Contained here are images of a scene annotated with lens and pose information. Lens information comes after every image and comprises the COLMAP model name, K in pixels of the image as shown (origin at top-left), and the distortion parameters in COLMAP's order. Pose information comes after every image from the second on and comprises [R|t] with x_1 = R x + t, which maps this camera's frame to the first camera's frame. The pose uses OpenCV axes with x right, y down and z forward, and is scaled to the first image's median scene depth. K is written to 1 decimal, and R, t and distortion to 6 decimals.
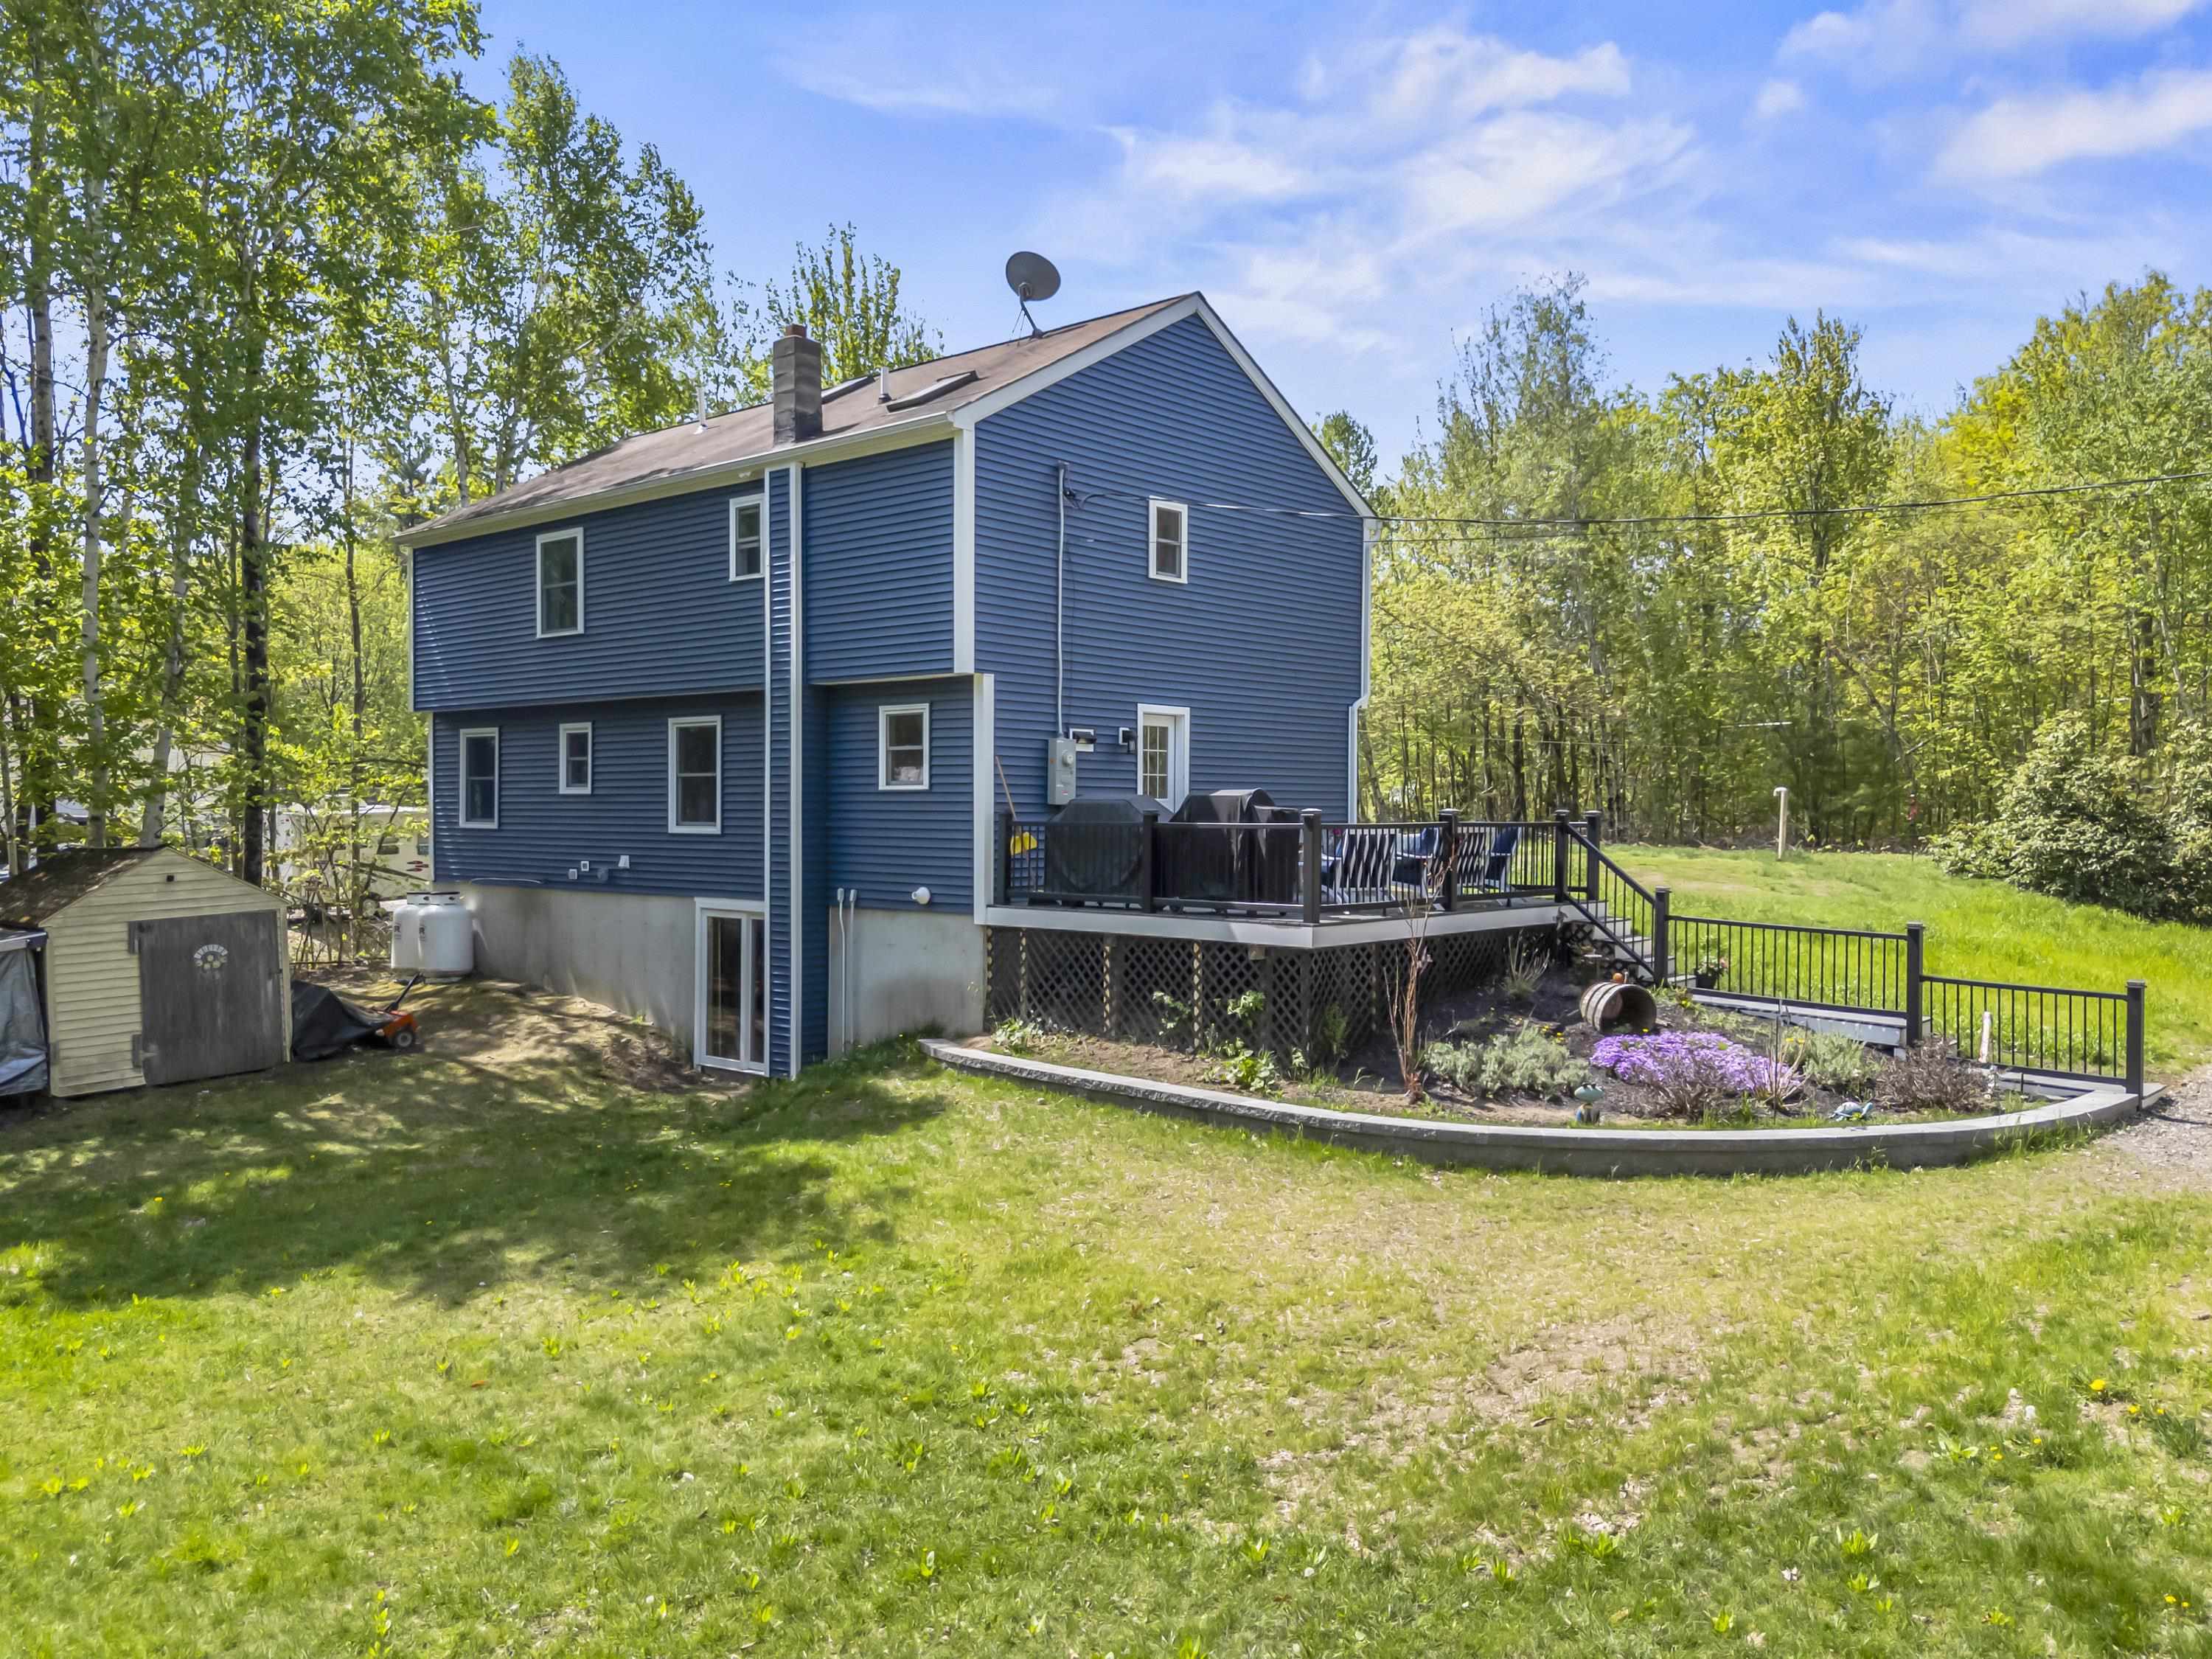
lens RADIAL K [[1628.3, 0, 1097.9], [0, 1628.3, 834.2], [0, 0, 1]] dist [0.097126, -0.119437]
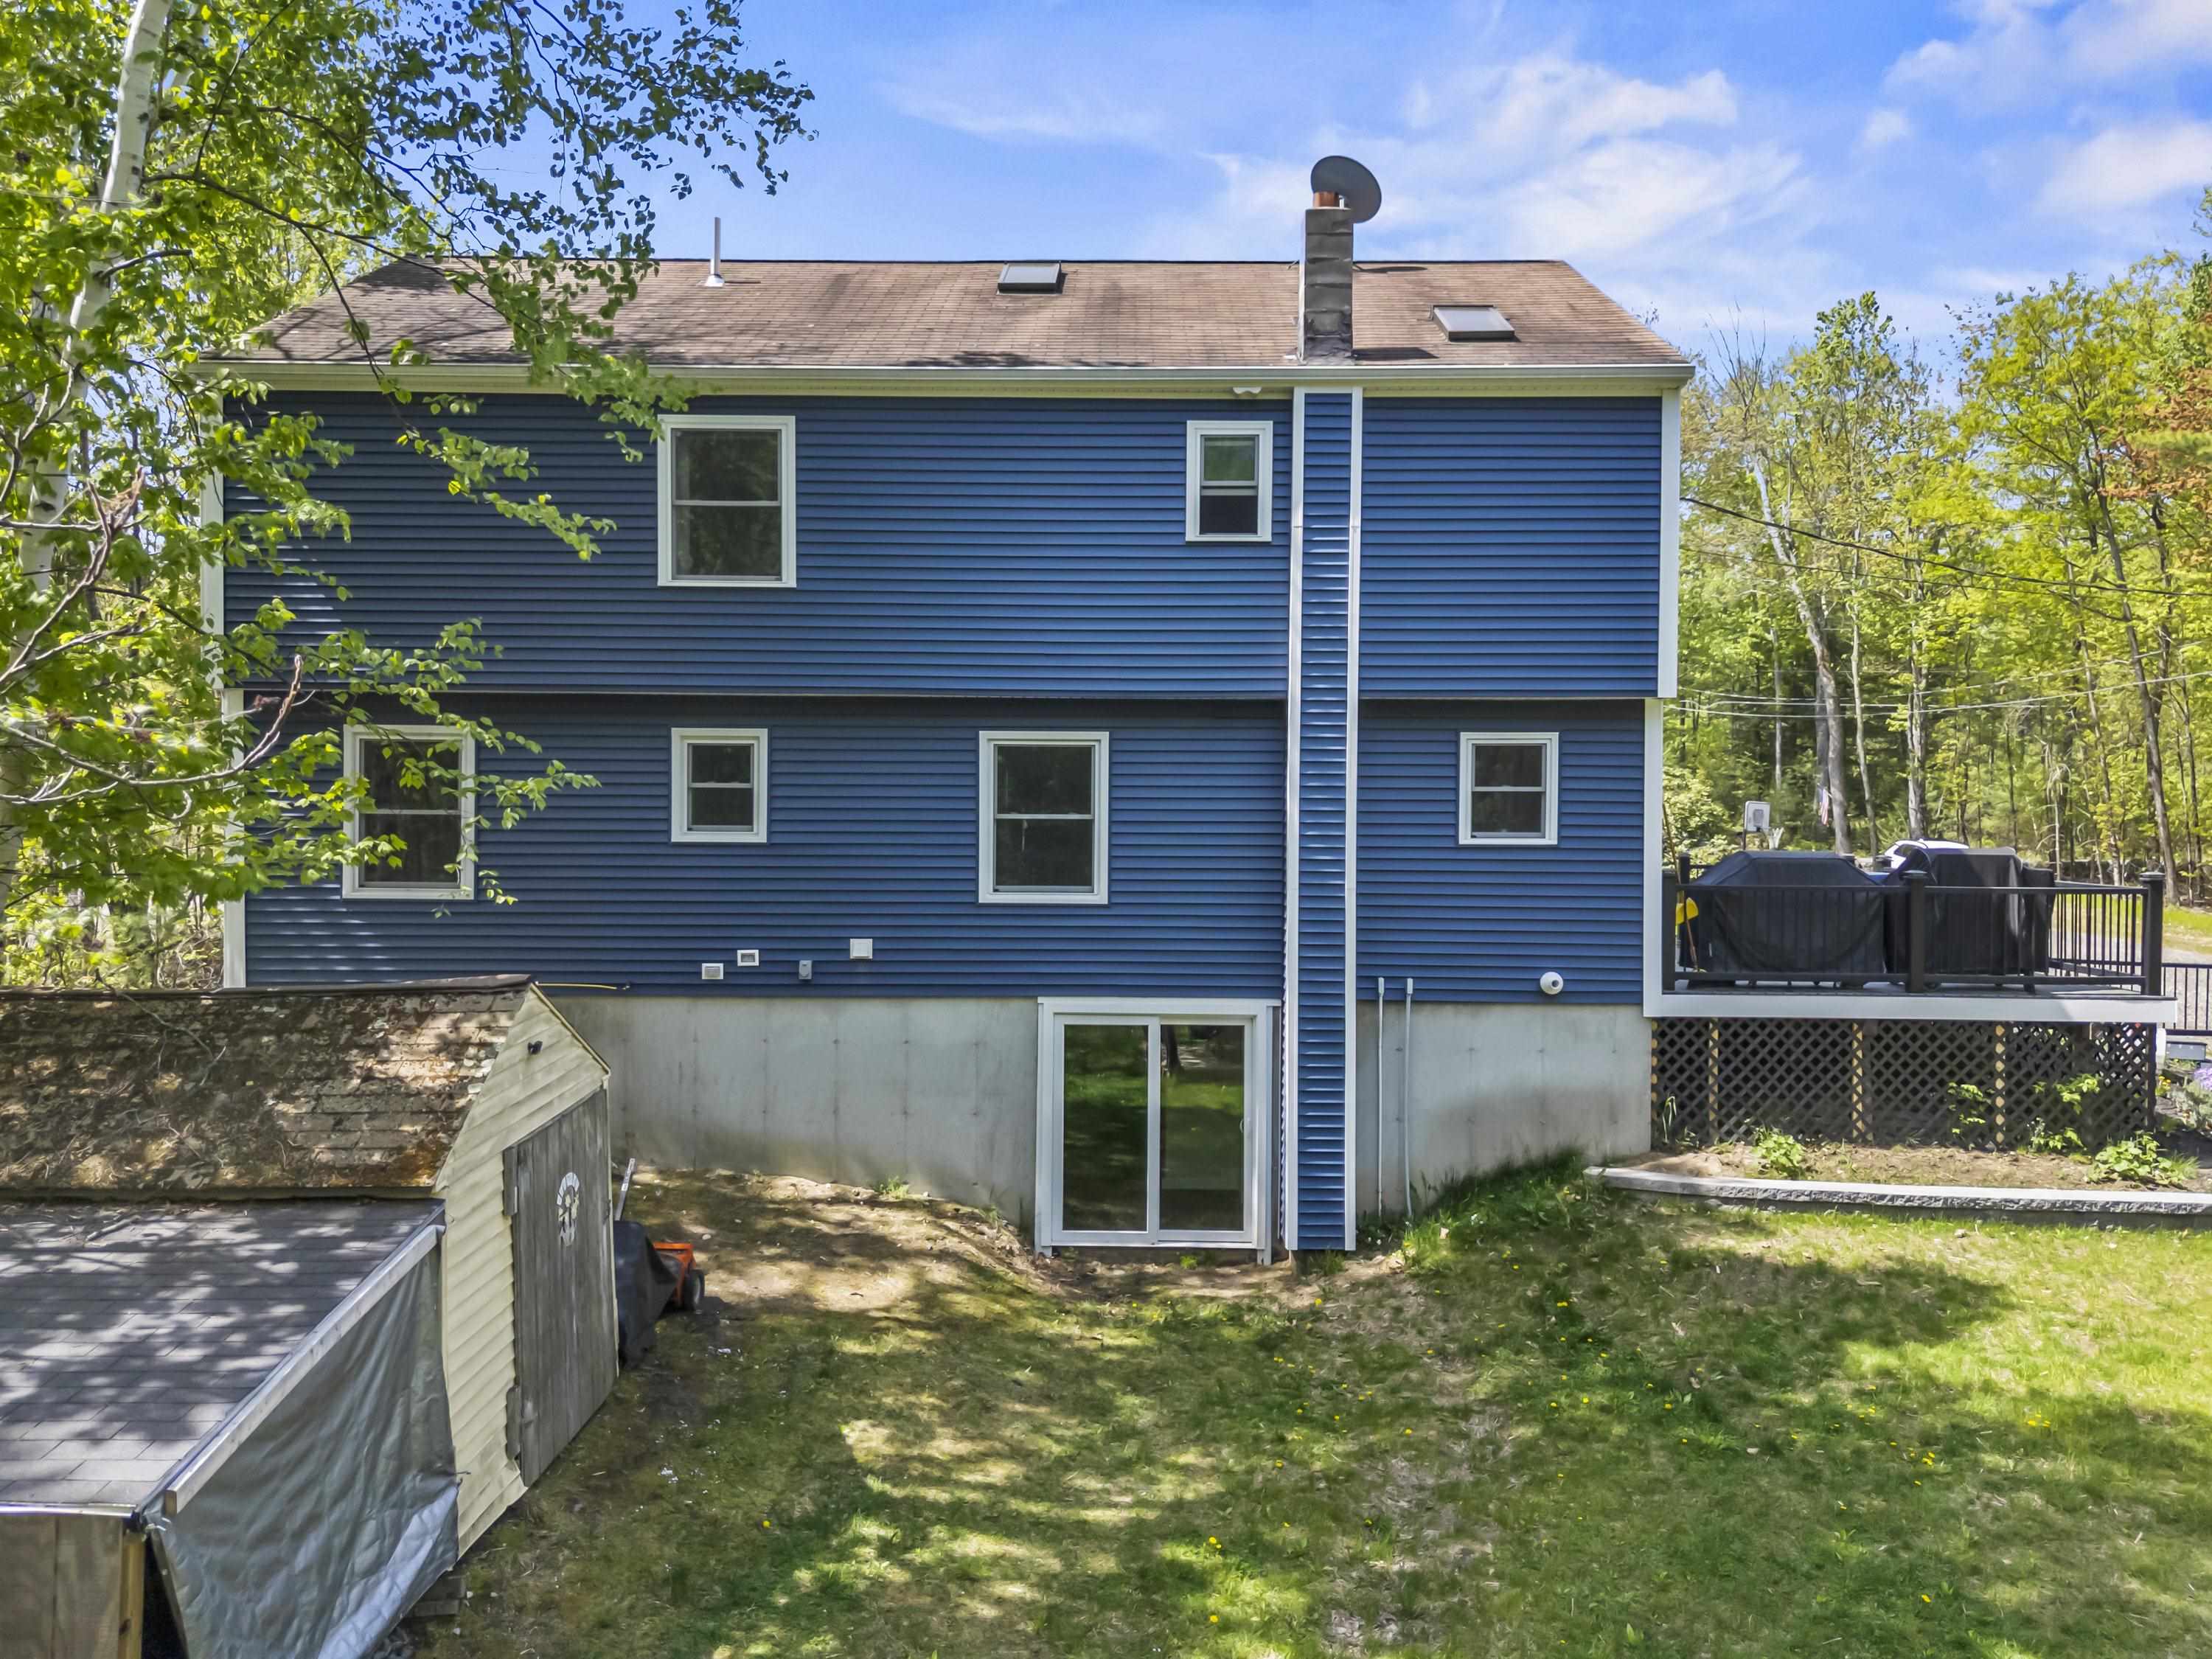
lens RADIAL K [[1628.3, 0, 1097.9], [0, 1628.3, 834.2], [0, 0, 1]] dist [0.097126, -0.119437]
pose [[0.760609, -0.008927, 0.649149, -0.680946], [0.006034, 0.999959, 0.006681, -0.034201], [-0.649182, -0.001165, 0.760632, 0.487937]]
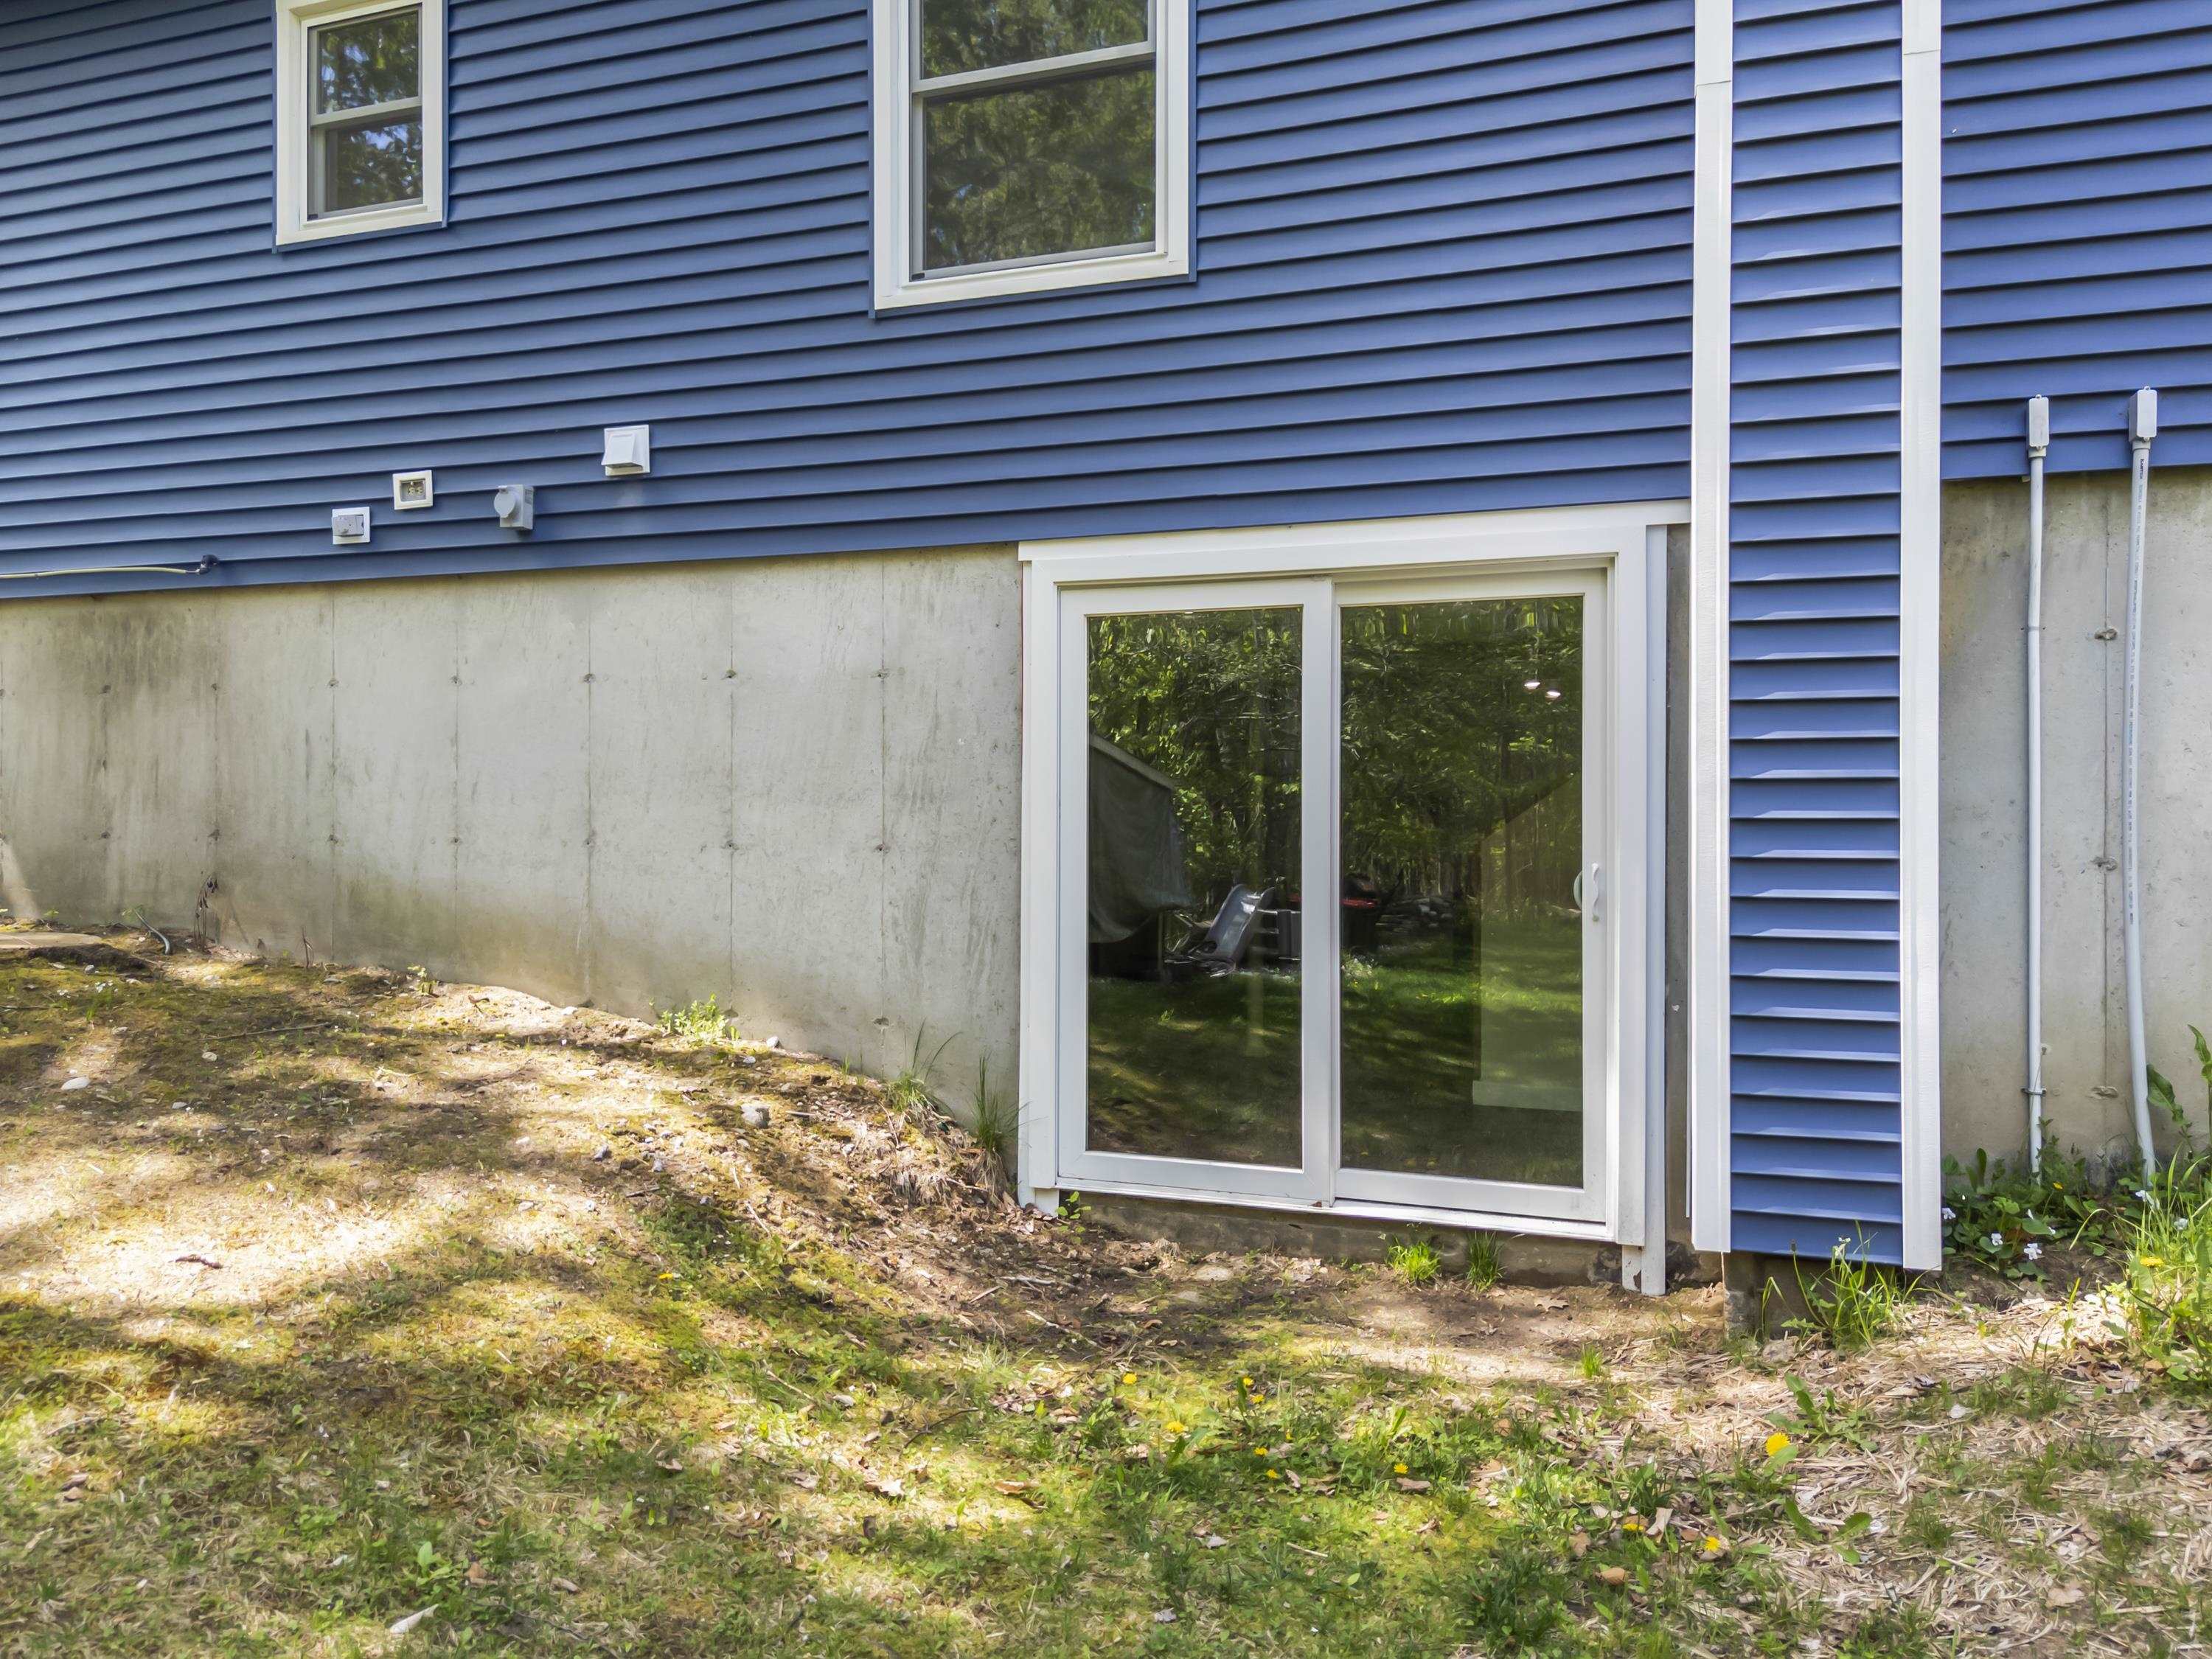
lens RADIAL K [[1645.4, 0, 1101.1], [0, 1645.4, 807.0], [0, 0, 1]] dist [0.068184, -0.053421]
pose [[0.932806, -0.004444, 0.360350, -0.337952], [0.008722, 0.999909, -0.010247, 0.084961], [-0.360272, 0.012702, 0.932761, 0.774020]]
